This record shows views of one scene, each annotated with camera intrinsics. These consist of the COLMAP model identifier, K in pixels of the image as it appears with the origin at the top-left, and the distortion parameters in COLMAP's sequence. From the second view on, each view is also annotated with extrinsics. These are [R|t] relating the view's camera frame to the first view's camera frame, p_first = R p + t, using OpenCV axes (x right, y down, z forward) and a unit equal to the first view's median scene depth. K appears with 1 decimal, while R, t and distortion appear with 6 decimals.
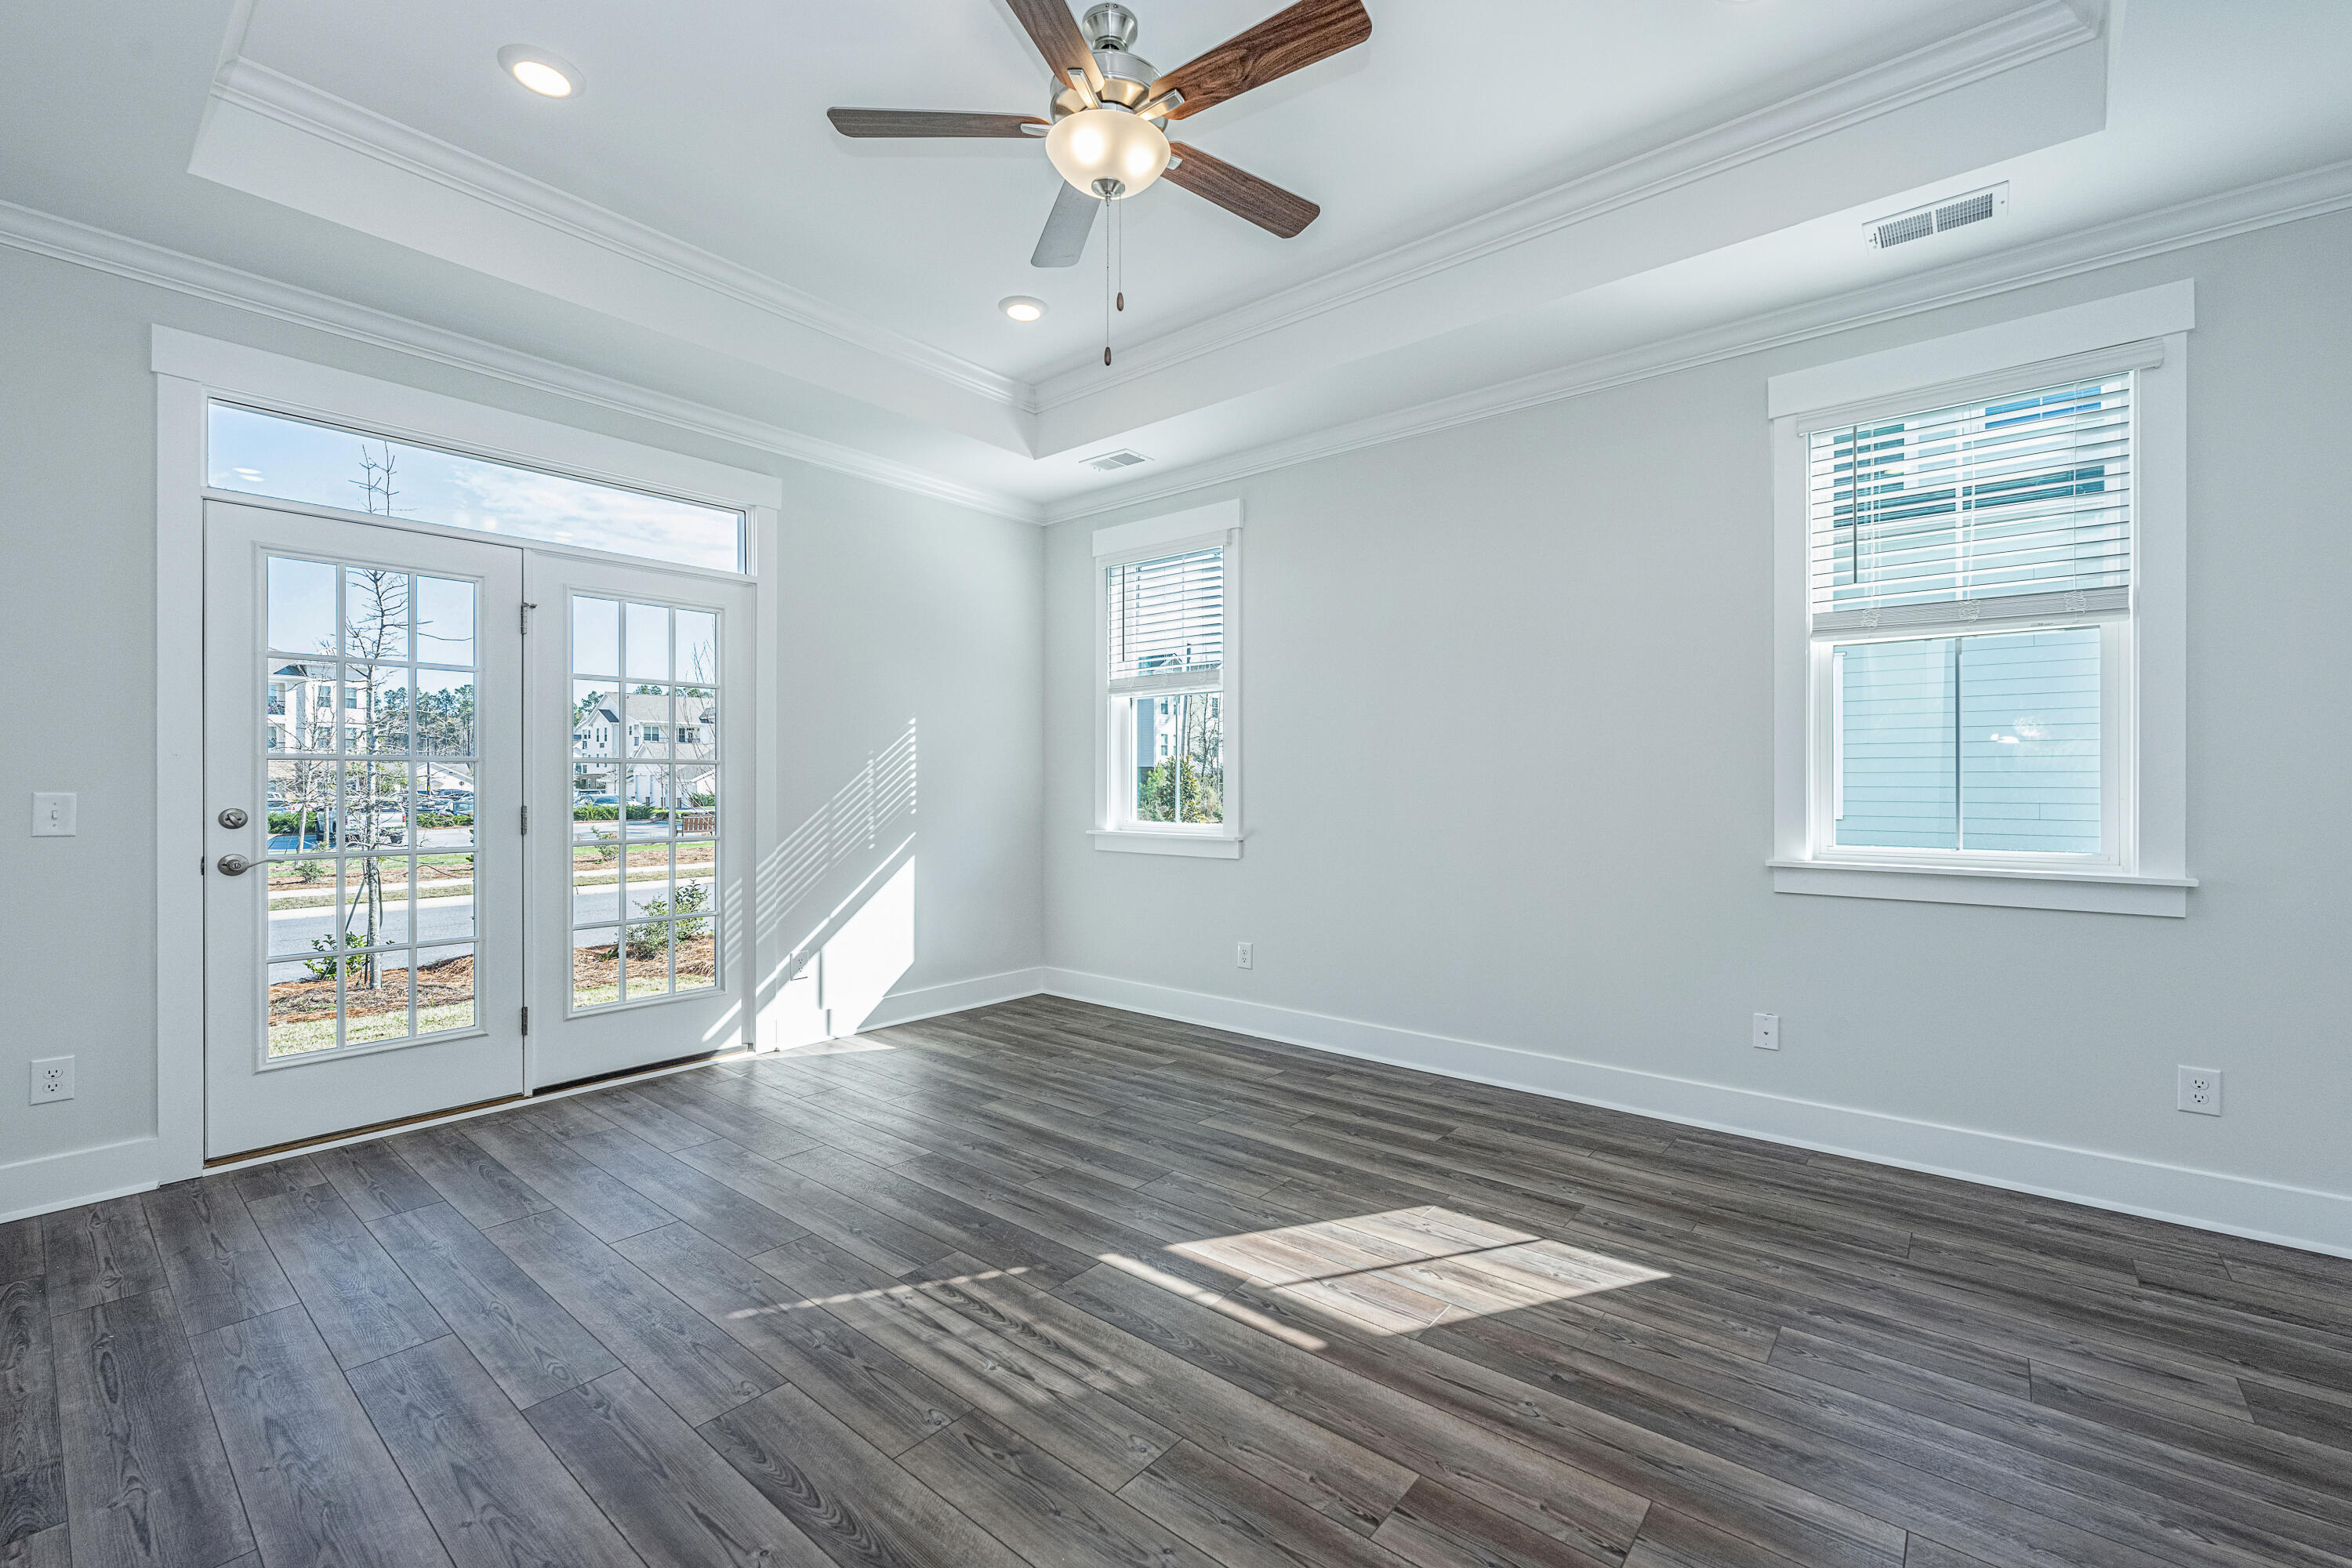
lens RADIAL K [[968.0, 0, 1177.4], [0, 968.0, 792.5], [0, 0, 1]] dist [-0.000333, -0.000049]
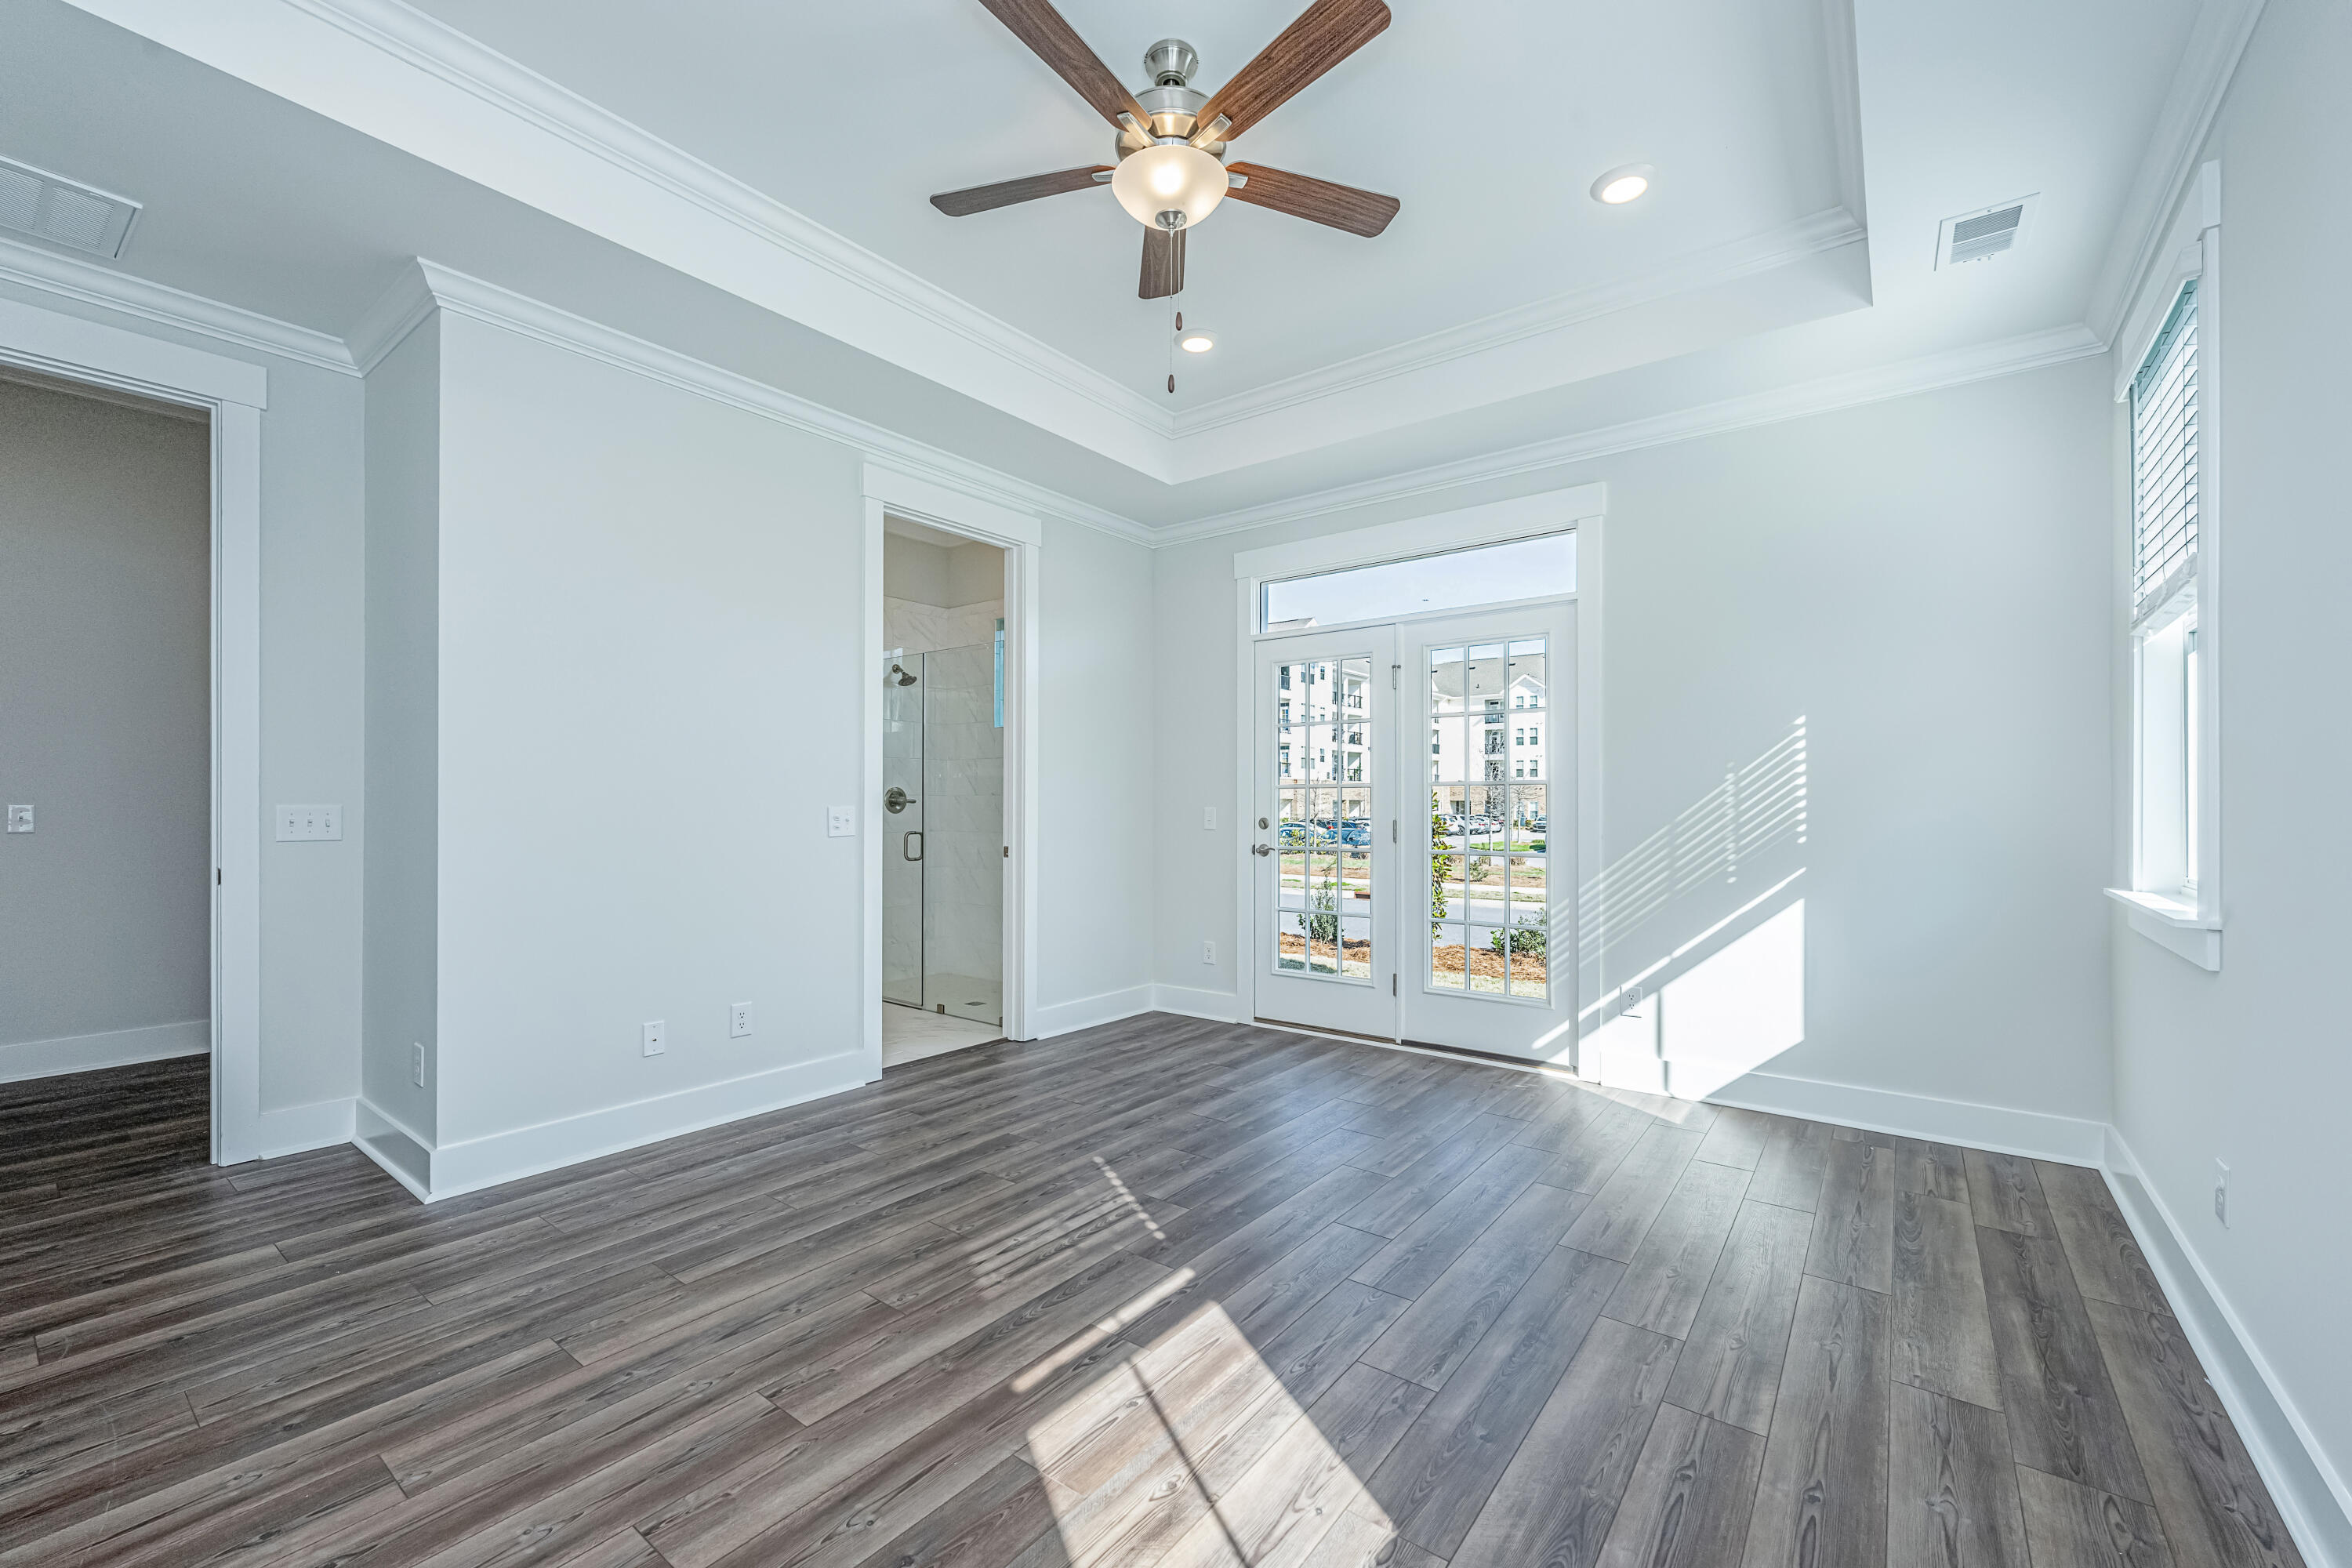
lens RADIAL K [[968.0, 0, 1132.9], [0, 968.0, 807.2], [0, 0, 1]] dist [0.000184, 0.000048]
pose [[0.015668, 0.001917, -0.999875, 0.795827], [-0.010828, 0.999940, 0.001747, -0.002492], [0.999819, 0.010800, 0.015688, 0.790046]]
